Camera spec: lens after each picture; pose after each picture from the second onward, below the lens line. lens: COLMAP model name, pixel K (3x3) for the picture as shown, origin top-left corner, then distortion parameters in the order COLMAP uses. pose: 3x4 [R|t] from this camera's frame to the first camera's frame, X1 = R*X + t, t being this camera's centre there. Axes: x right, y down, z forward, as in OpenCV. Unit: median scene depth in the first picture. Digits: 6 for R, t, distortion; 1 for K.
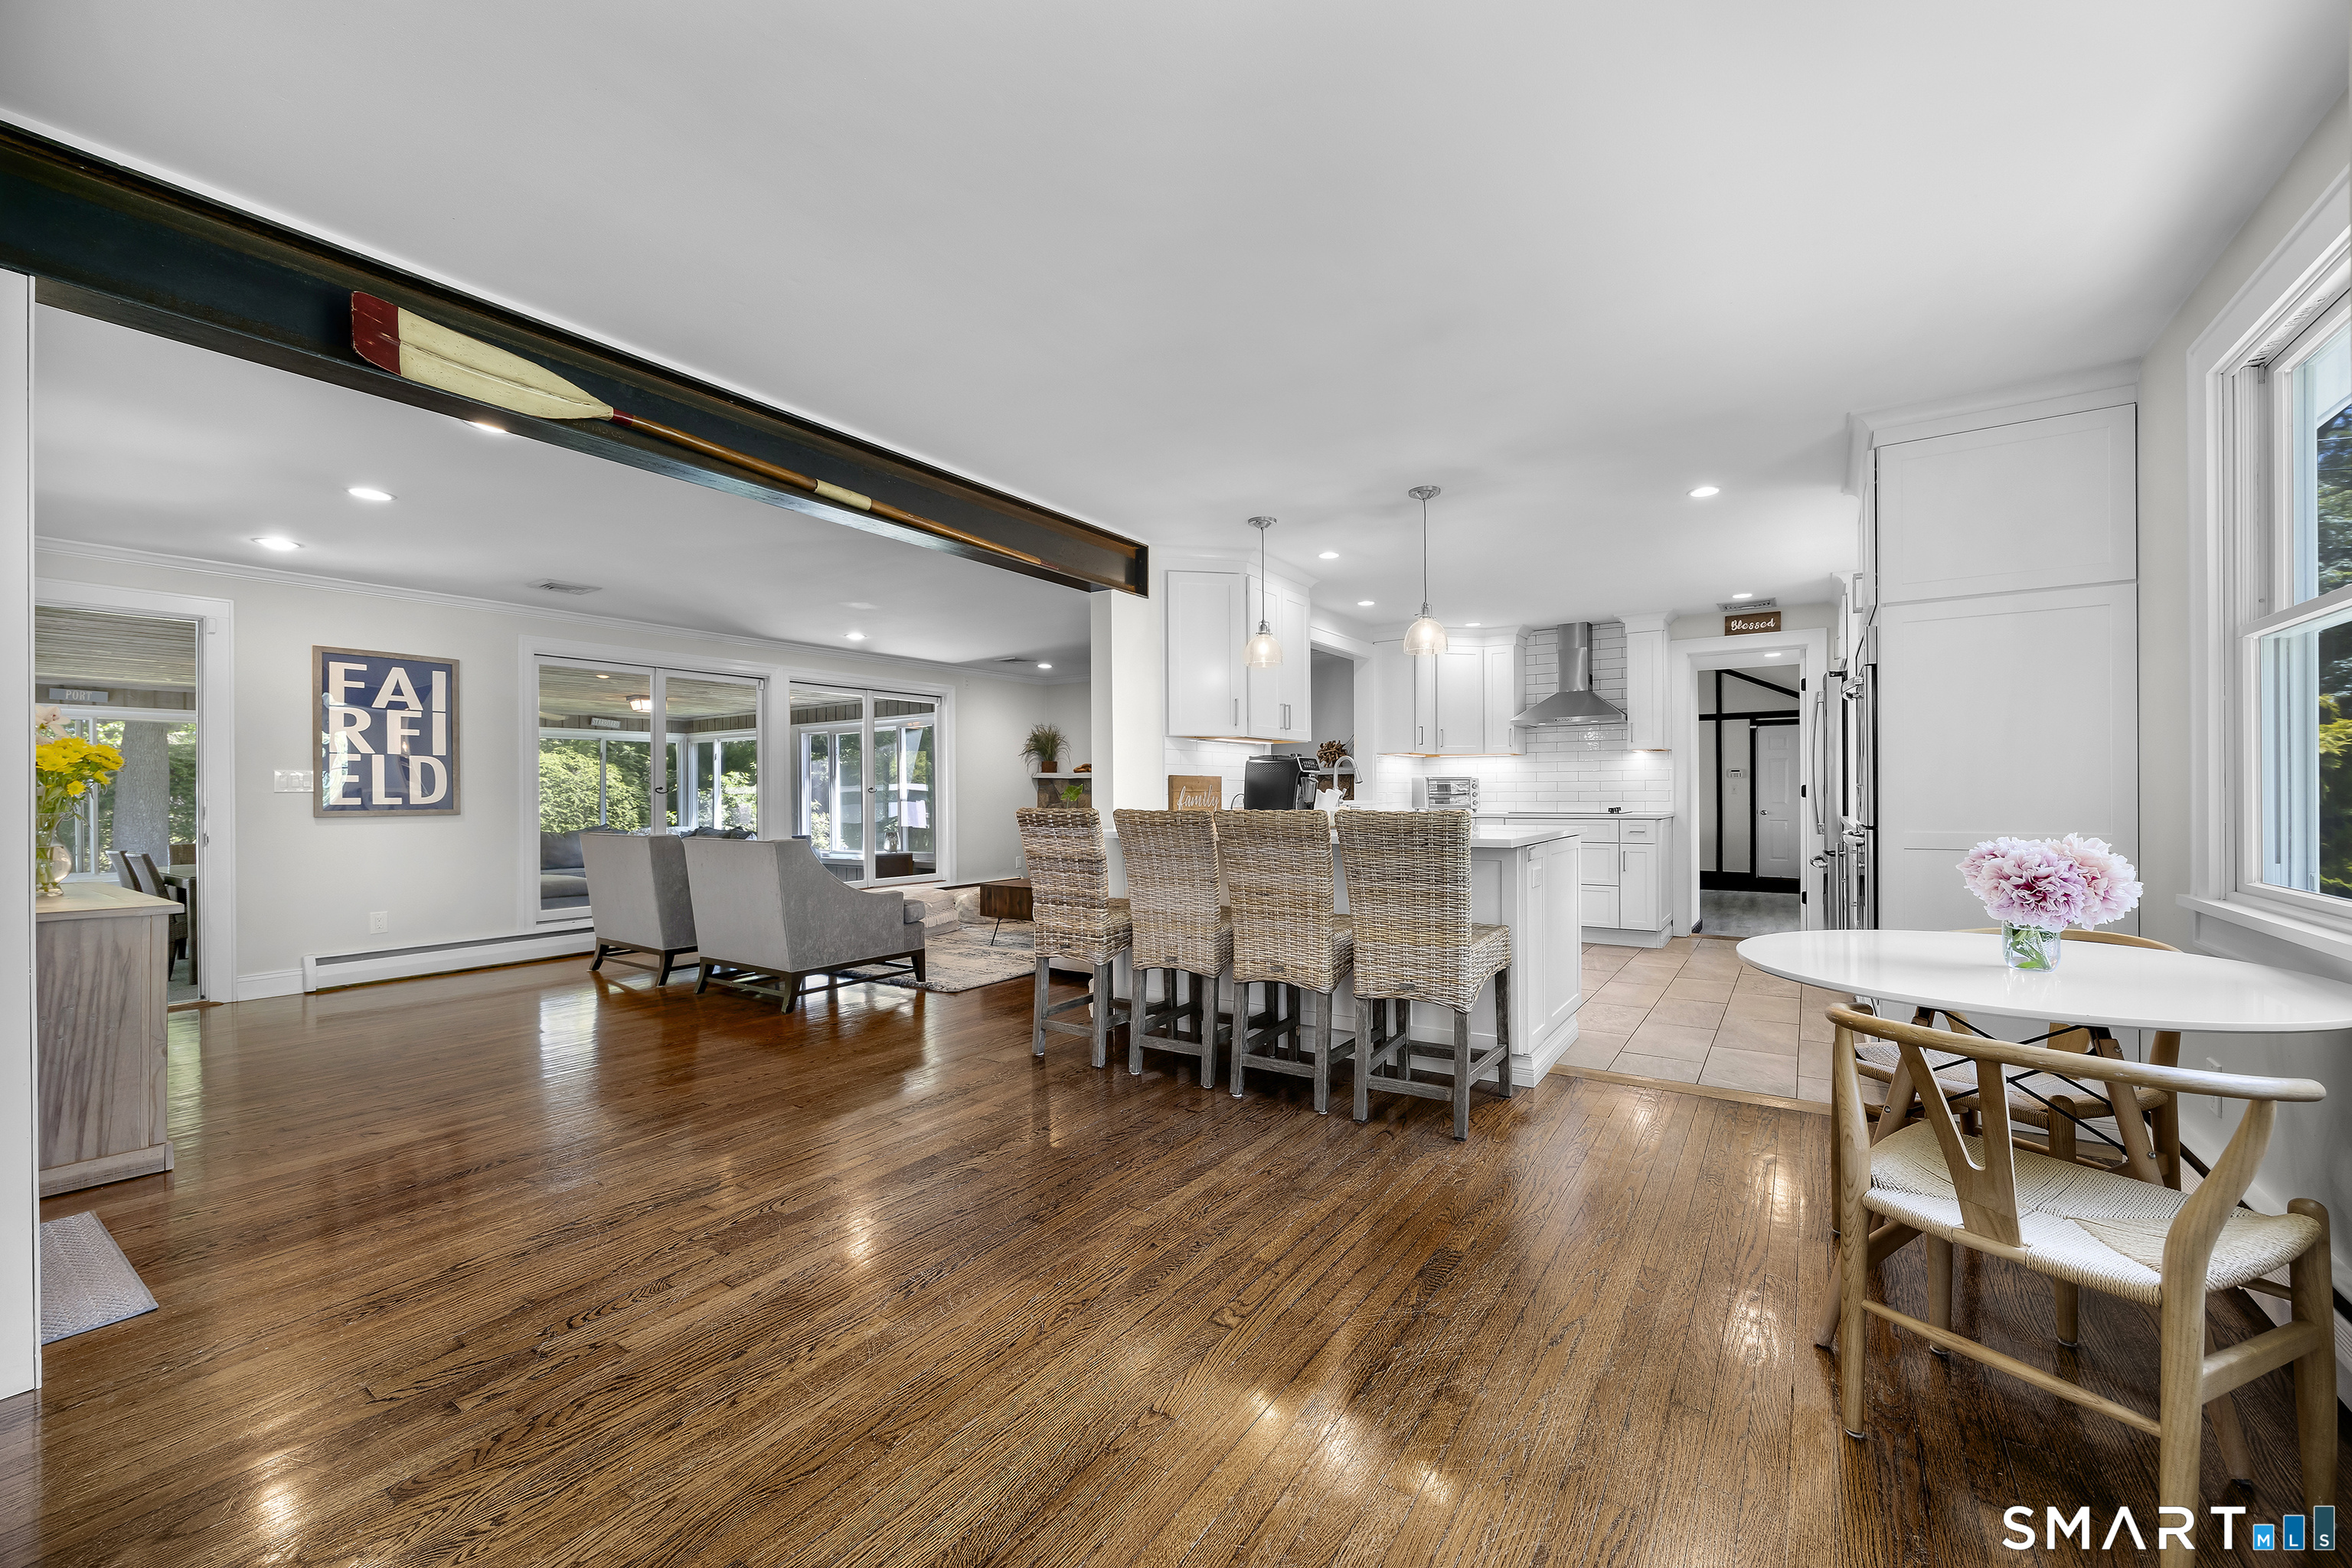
lens RADIAL K [[930.4, 0, 1168.2], [0, 930.4, 799.0], [0, 0, 1]] dist [-0.001422, -0.000045]
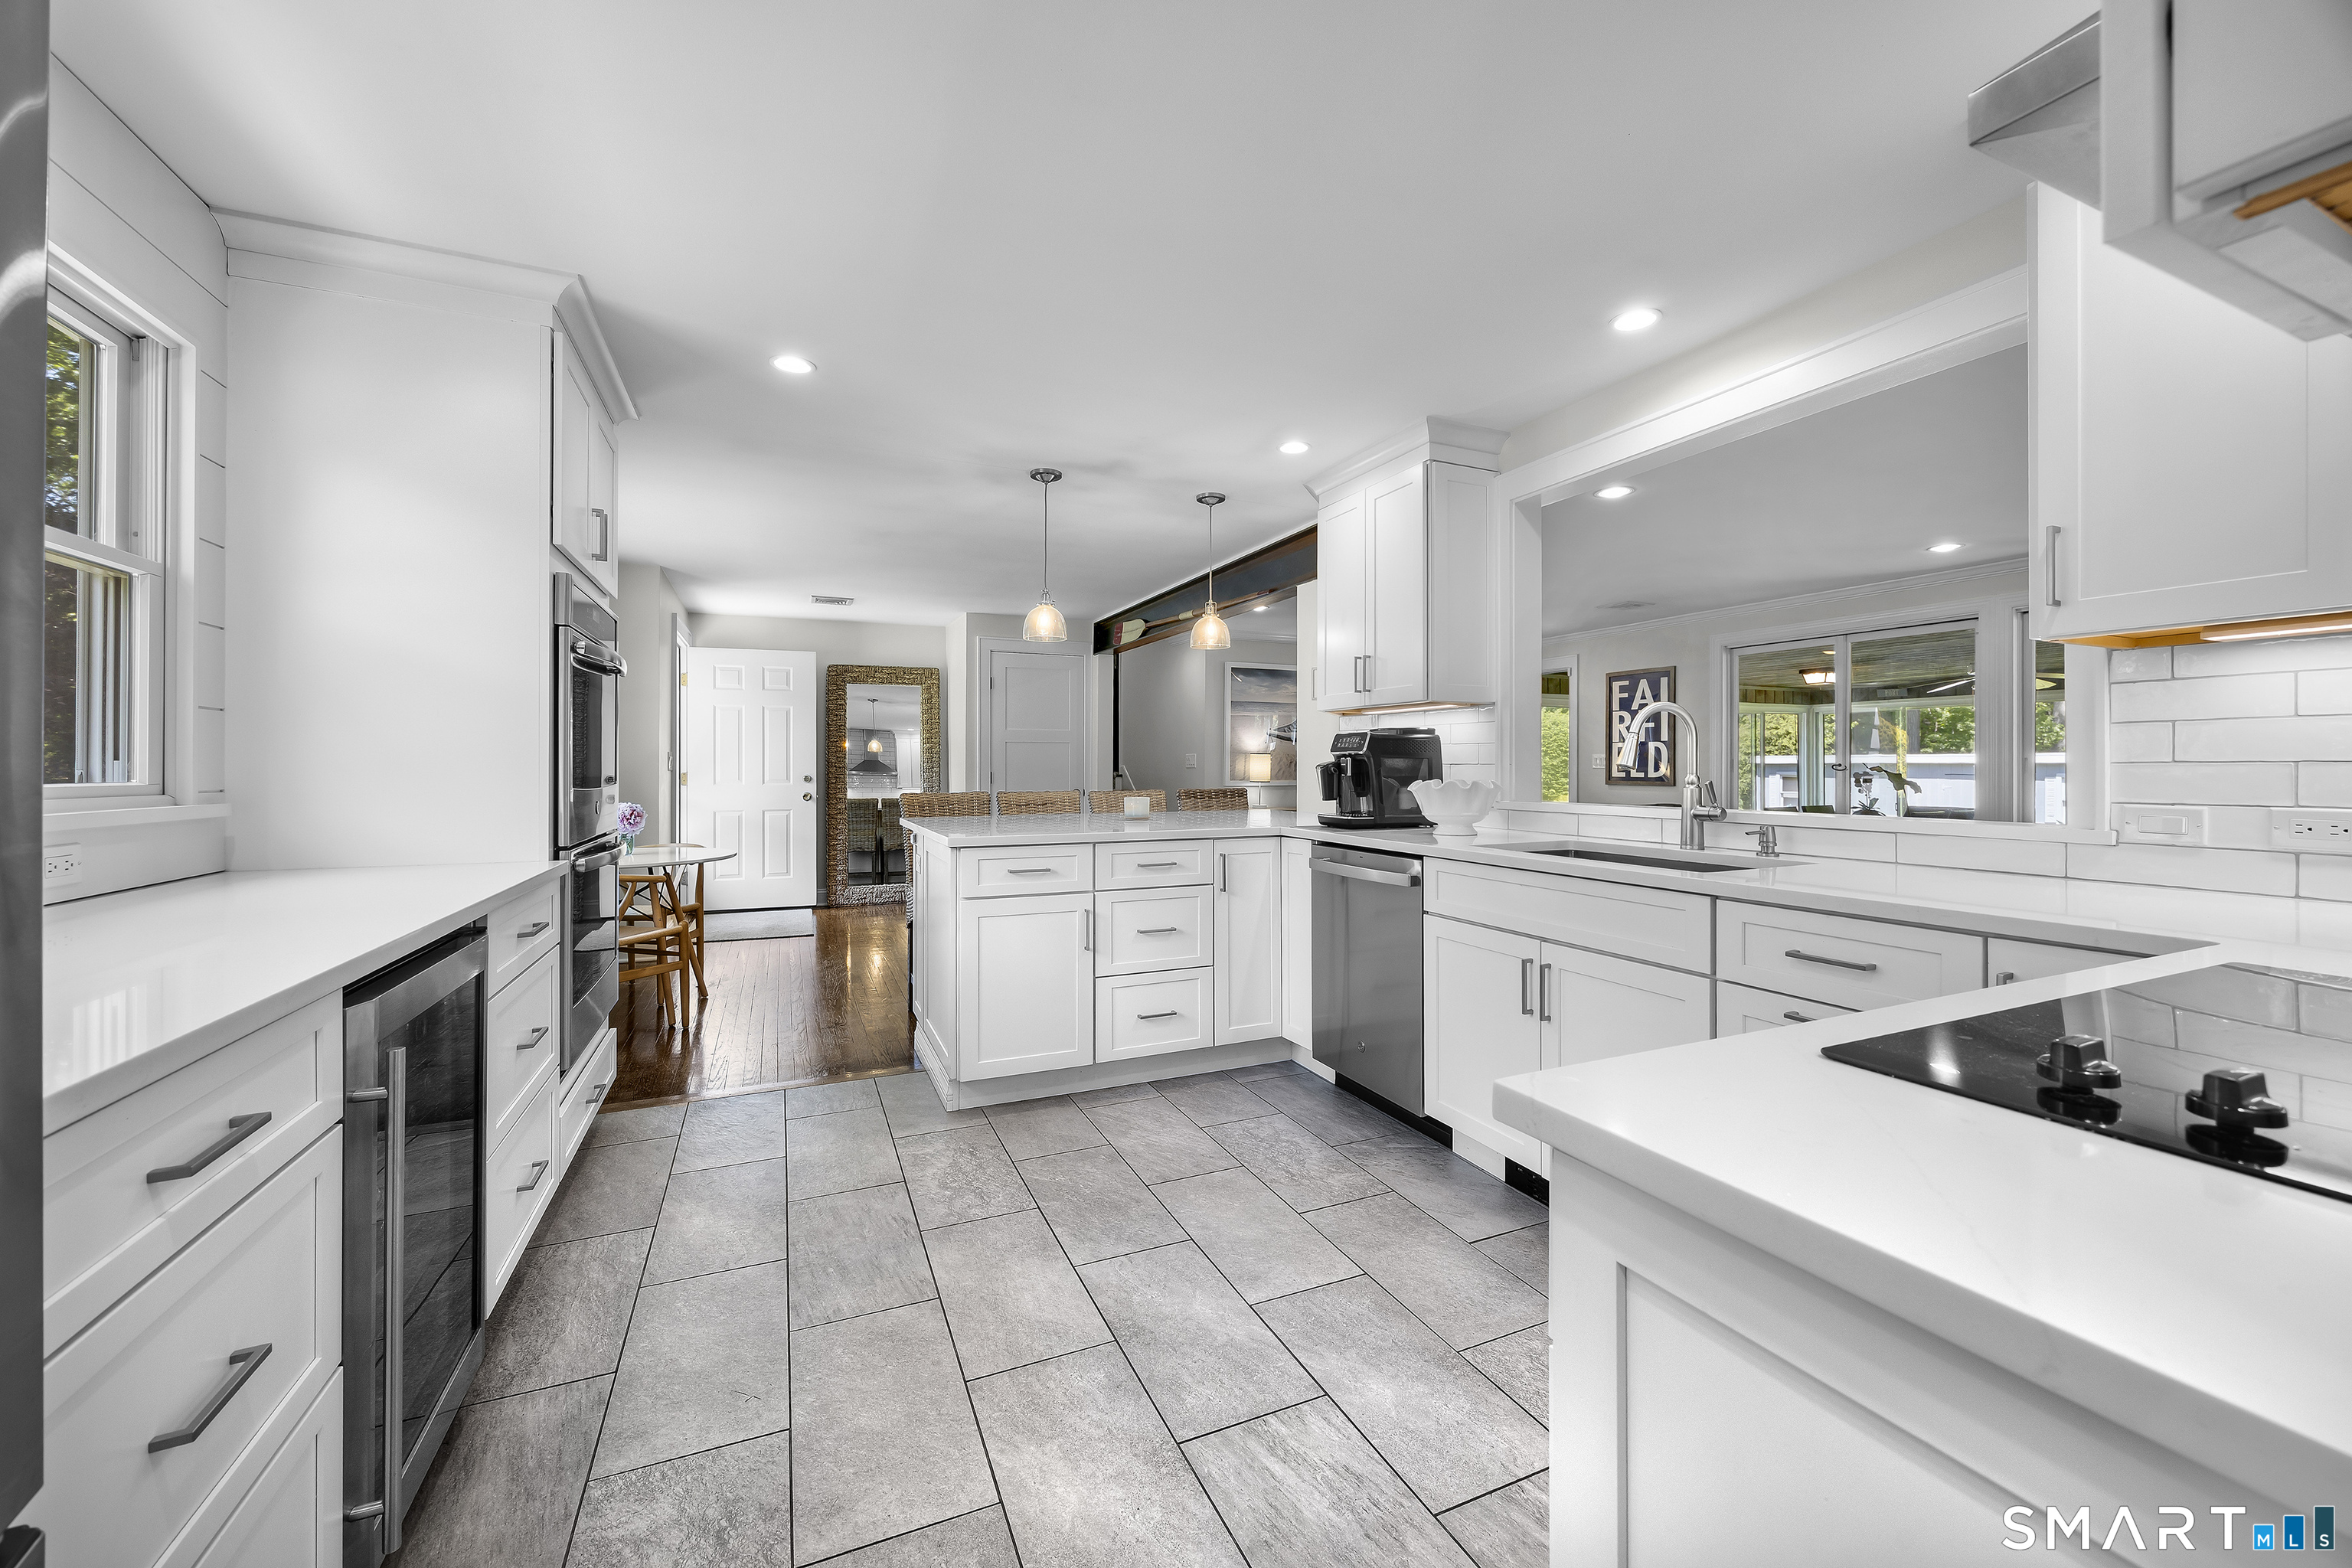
lens RADIAL K [[930.4, 0, 1179.7], [0, 930.4, 763.6], [0, 0, 1]] dist [-0.001422, -0.000045]
pose [[-0.521495, 0.008947, -0.853208, 0.719329], [0.009300, 0.999945, 0.004802, -0.028292], [0.853204, -0.005431, -0.521549, 1.133418]]
